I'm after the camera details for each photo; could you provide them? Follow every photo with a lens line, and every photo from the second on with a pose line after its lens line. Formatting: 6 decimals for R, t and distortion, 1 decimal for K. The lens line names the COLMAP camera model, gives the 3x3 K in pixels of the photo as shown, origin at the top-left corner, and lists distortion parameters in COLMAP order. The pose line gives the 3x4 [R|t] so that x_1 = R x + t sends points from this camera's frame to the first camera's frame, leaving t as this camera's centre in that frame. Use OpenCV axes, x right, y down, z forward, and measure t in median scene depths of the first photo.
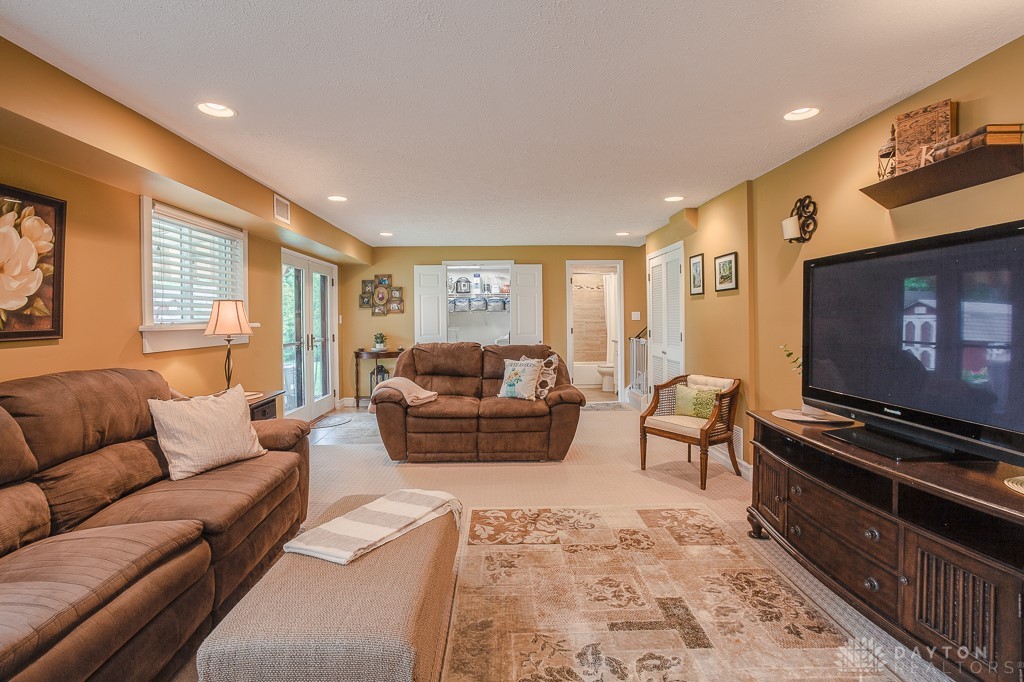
lens RADIAL K [[497.2, 0, 504.5], [0, 497.2, 316.2], [0, 0, 1]] dist [-0.027889, 0.004072]
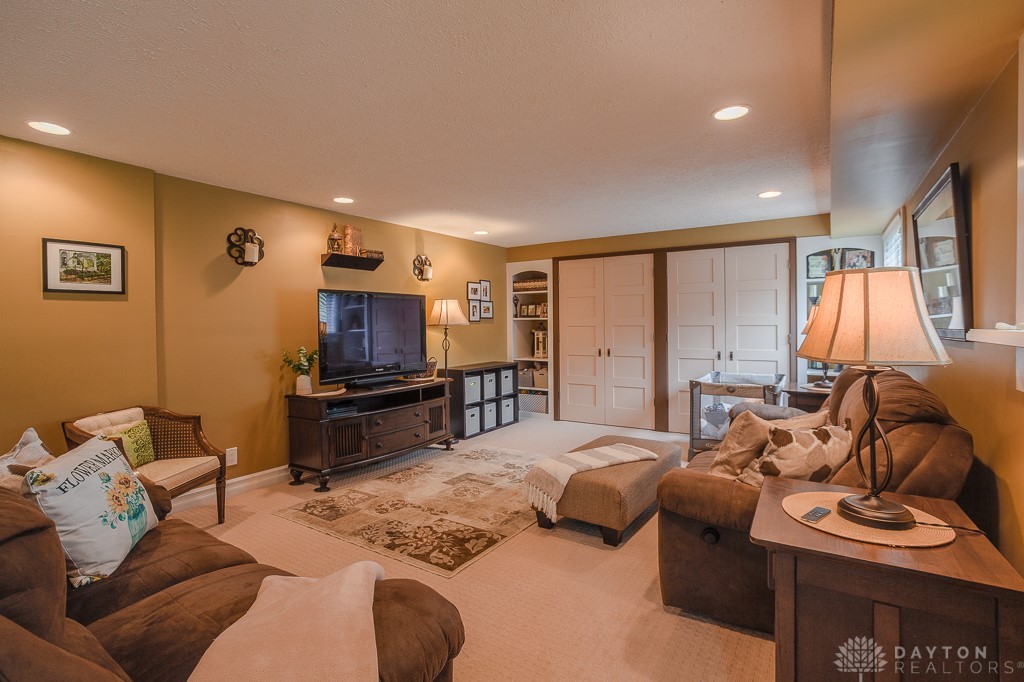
lens RADIAL K [[497.2, 0, 511.4], [0, 497.2, 332.5], [0, 0, 1]] dist [-0.027889, 0.004072]
pose [[-0.828755, 0.006949, 0.559568, -0.644027], [0.020111, 0.999647, 0.017371, 0.004692], [-0.559250, 0.025649, -0.828602, 1.759370]]
